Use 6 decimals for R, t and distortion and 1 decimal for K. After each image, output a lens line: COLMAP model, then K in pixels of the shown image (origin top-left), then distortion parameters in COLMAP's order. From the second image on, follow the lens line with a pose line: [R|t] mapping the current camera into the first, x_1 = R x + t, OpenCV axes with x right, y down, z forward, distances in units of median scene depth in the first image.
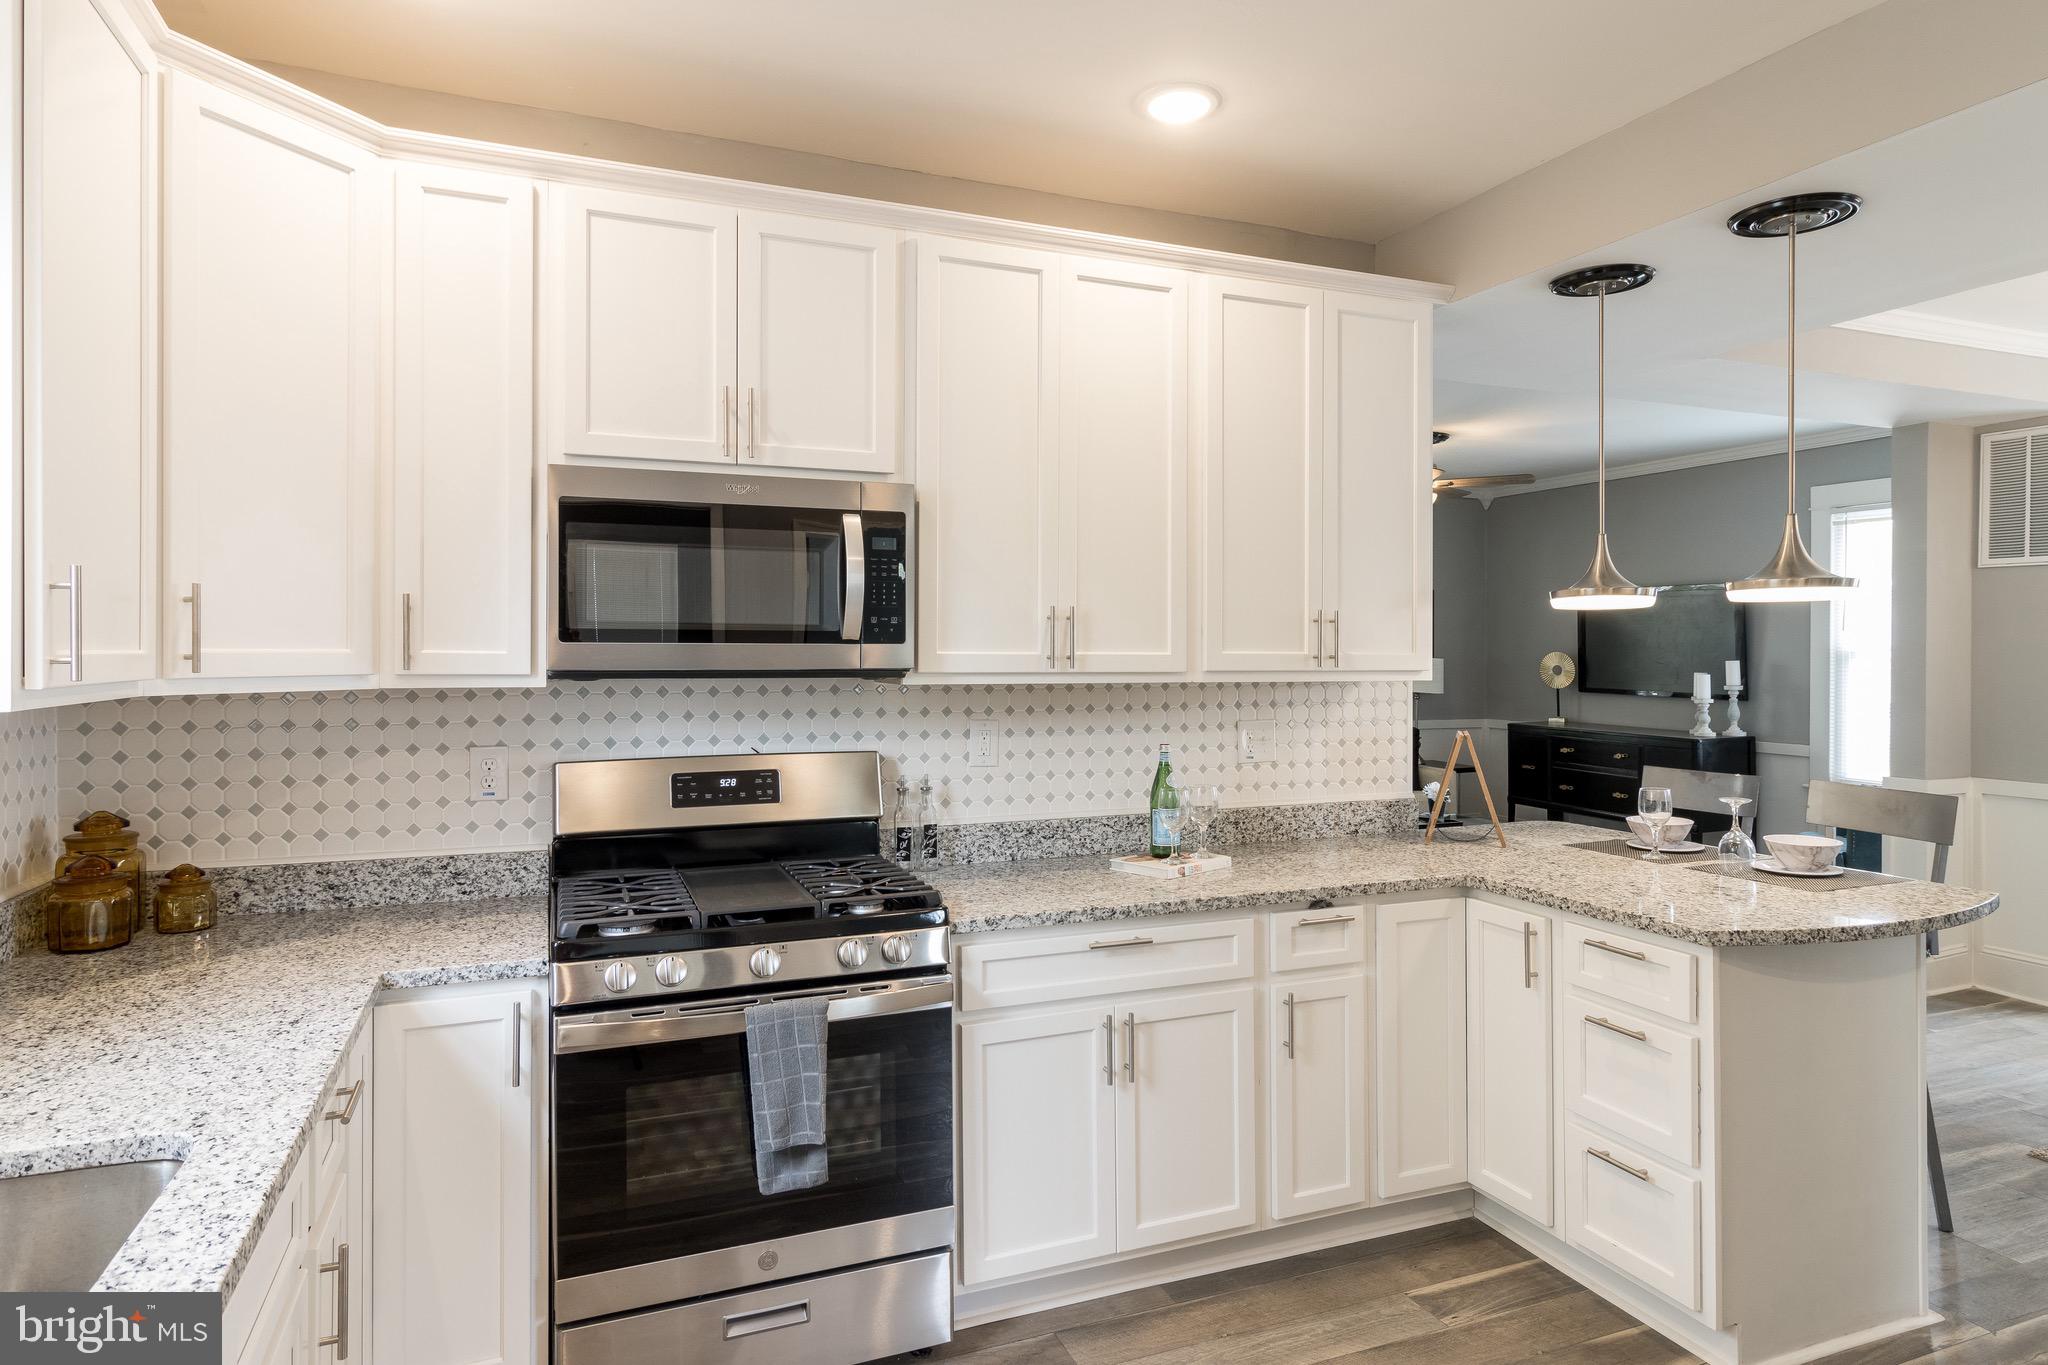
lens RADIAL K [[1185.7, 0, 1019.5], [0, 1185.7, 657.4], [0, 0, 1]] dist [0.005080, -0.000528]
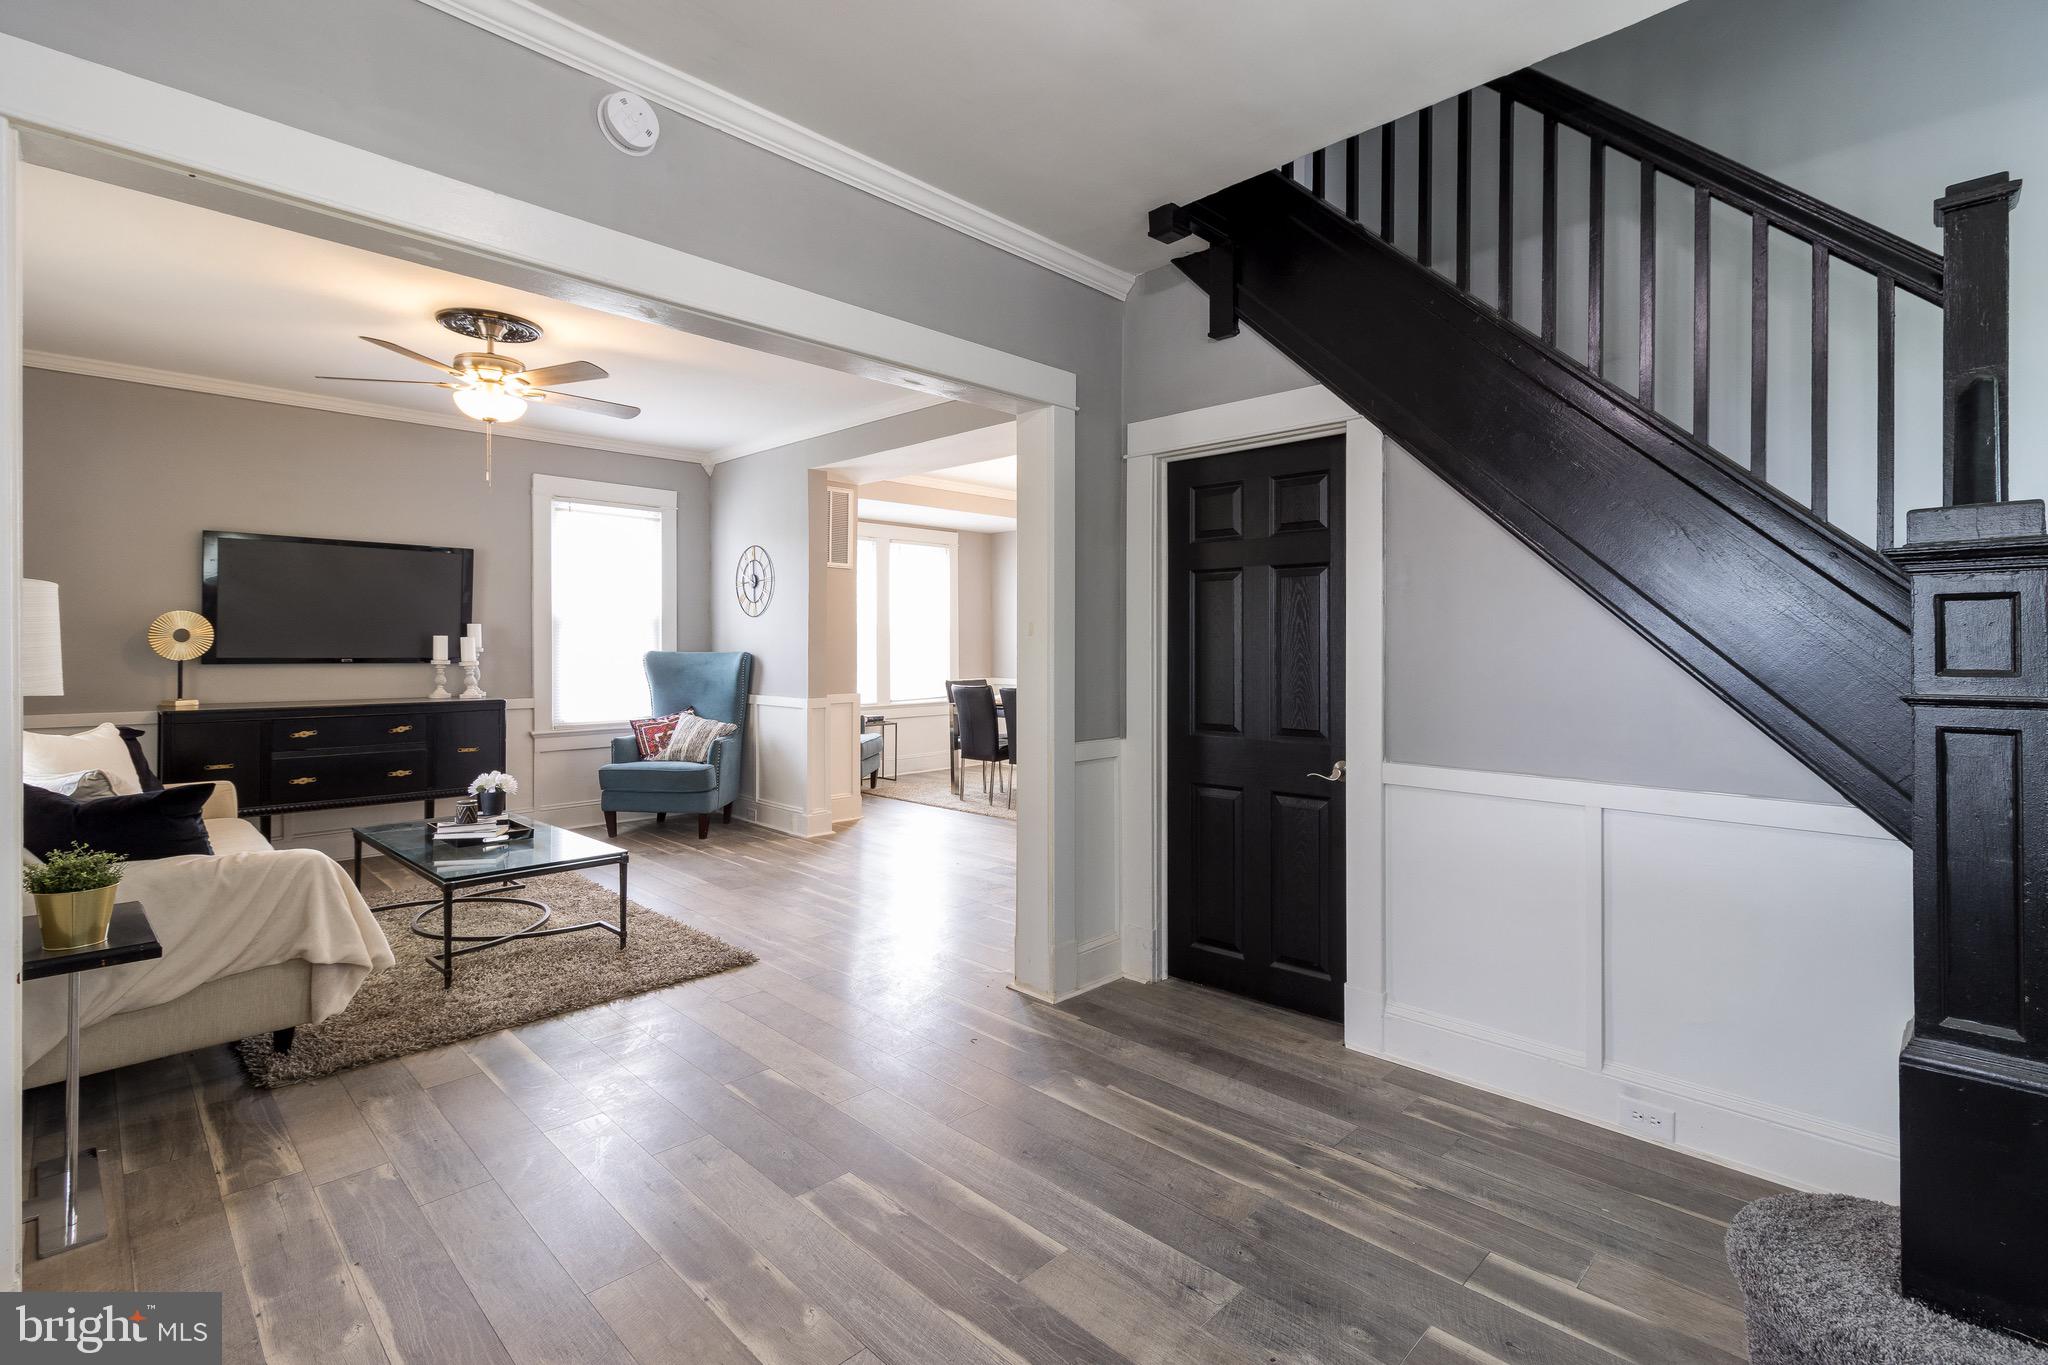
lens RADIAL K [[940.4, 0, 1033.0], [0, 940.4, 643.0], [0, 0, 1]] dist [0.000741, 0.000146]
pose [[-0.414362, 0.000555, 0.910112, -0.897367], [0.006682, 0.999975, 0.002433, 0.050362], [-0.910087, 0.007089, -0.414356, 2.325943]]
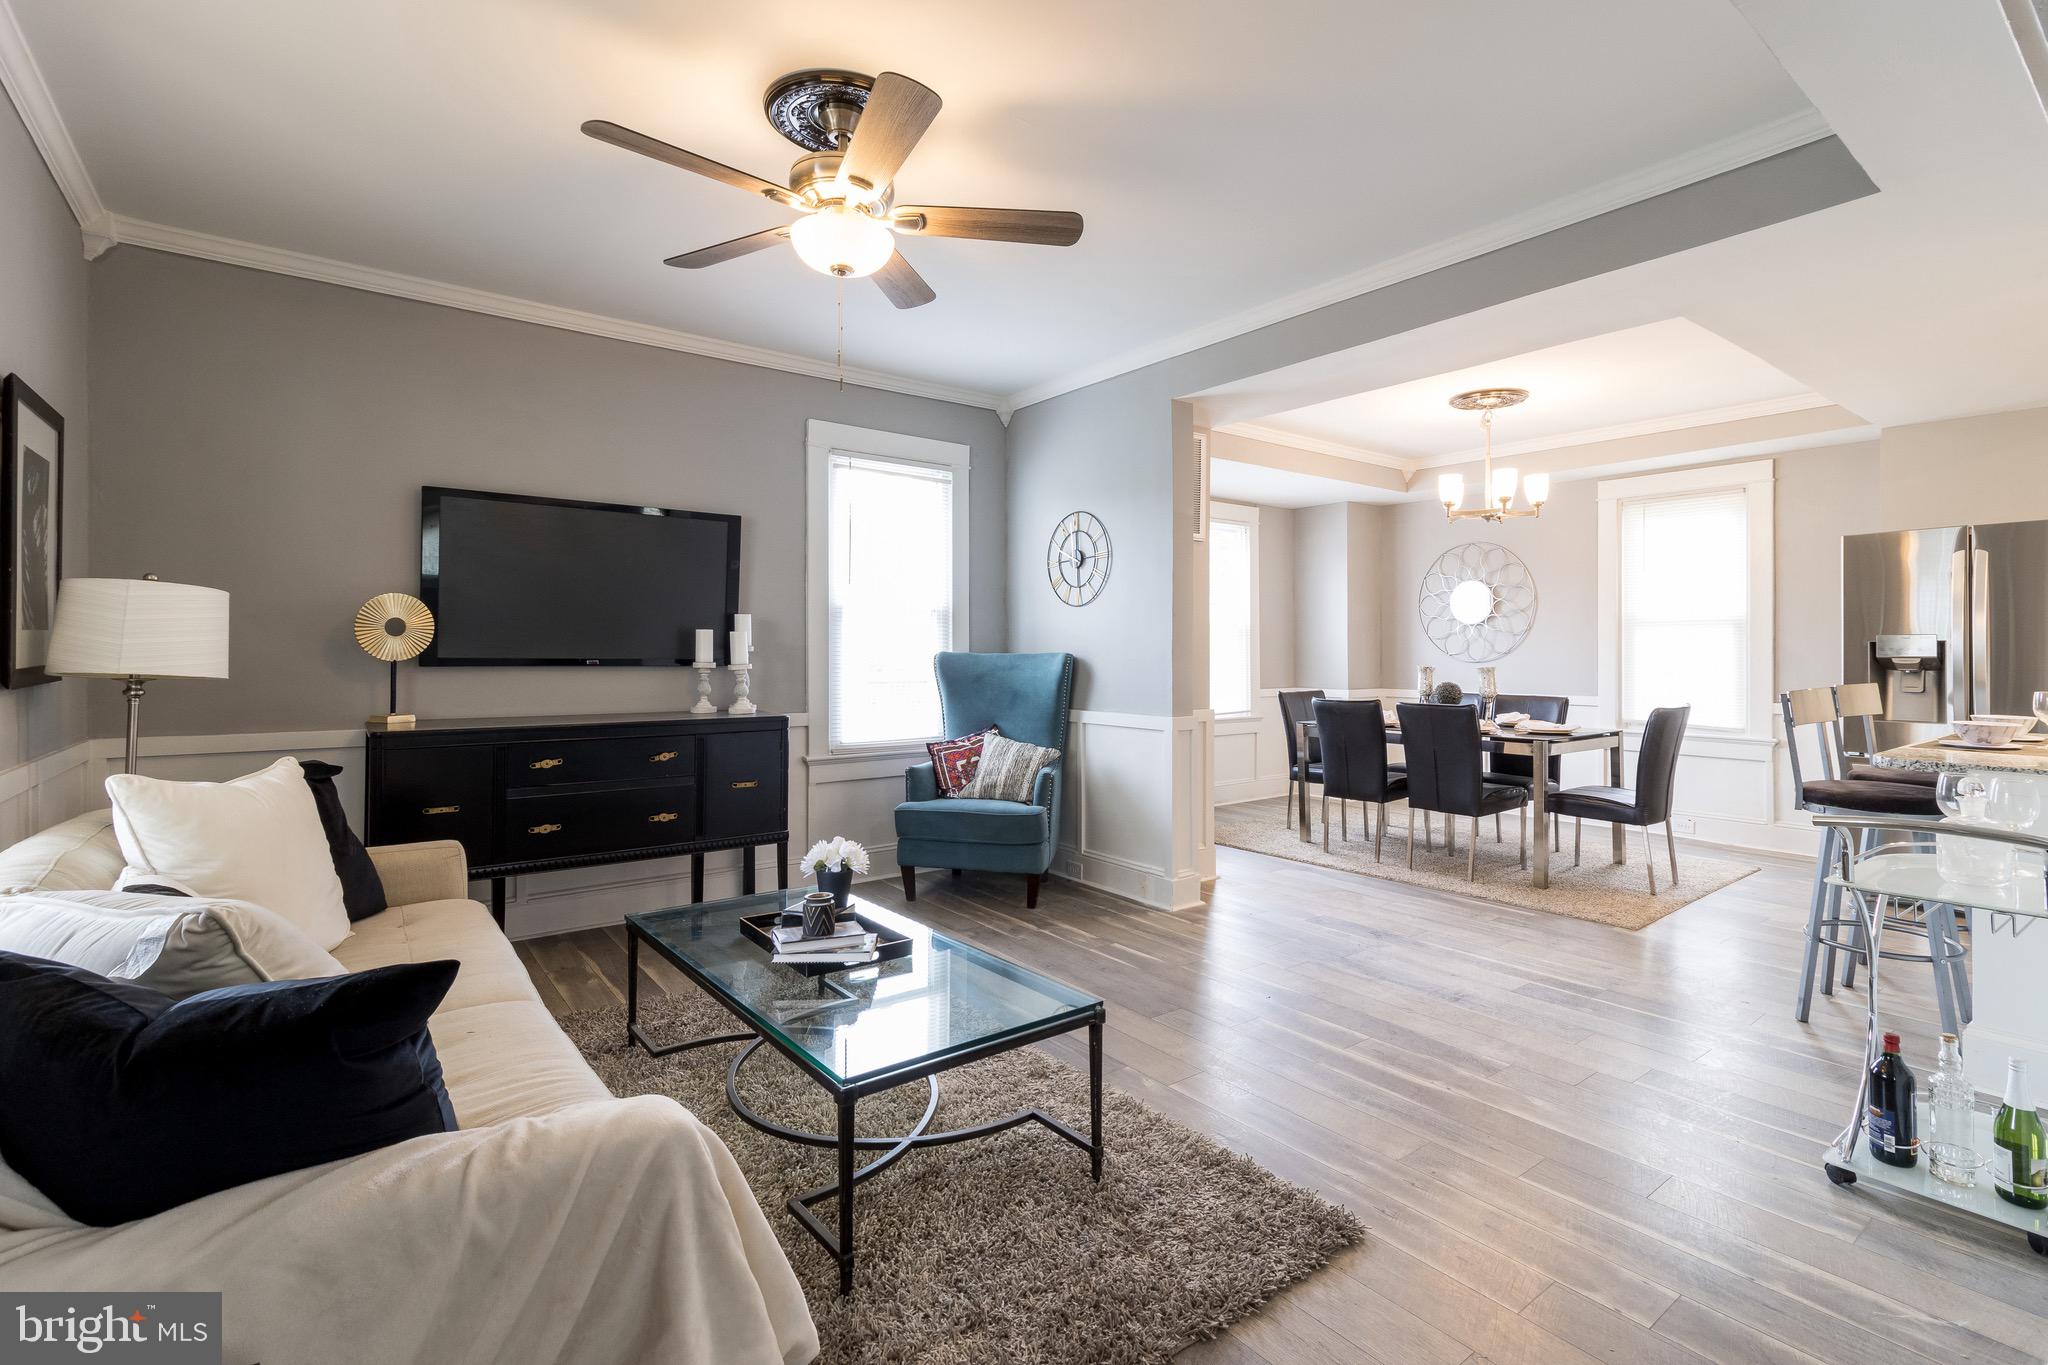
lens RADIAL K [[940.4, 0, 1031.4], [0, 940.4, 643.6], [0, 0, 1]] dist [0.000741, 0.000146]
pose [[-0.279254, 0.007310, 0.960189, -0.099464], [0.007068, 0.999960, -0.005558, 0.066132], [-0.960191, 0.005235, -0.279294, 2.574354]]
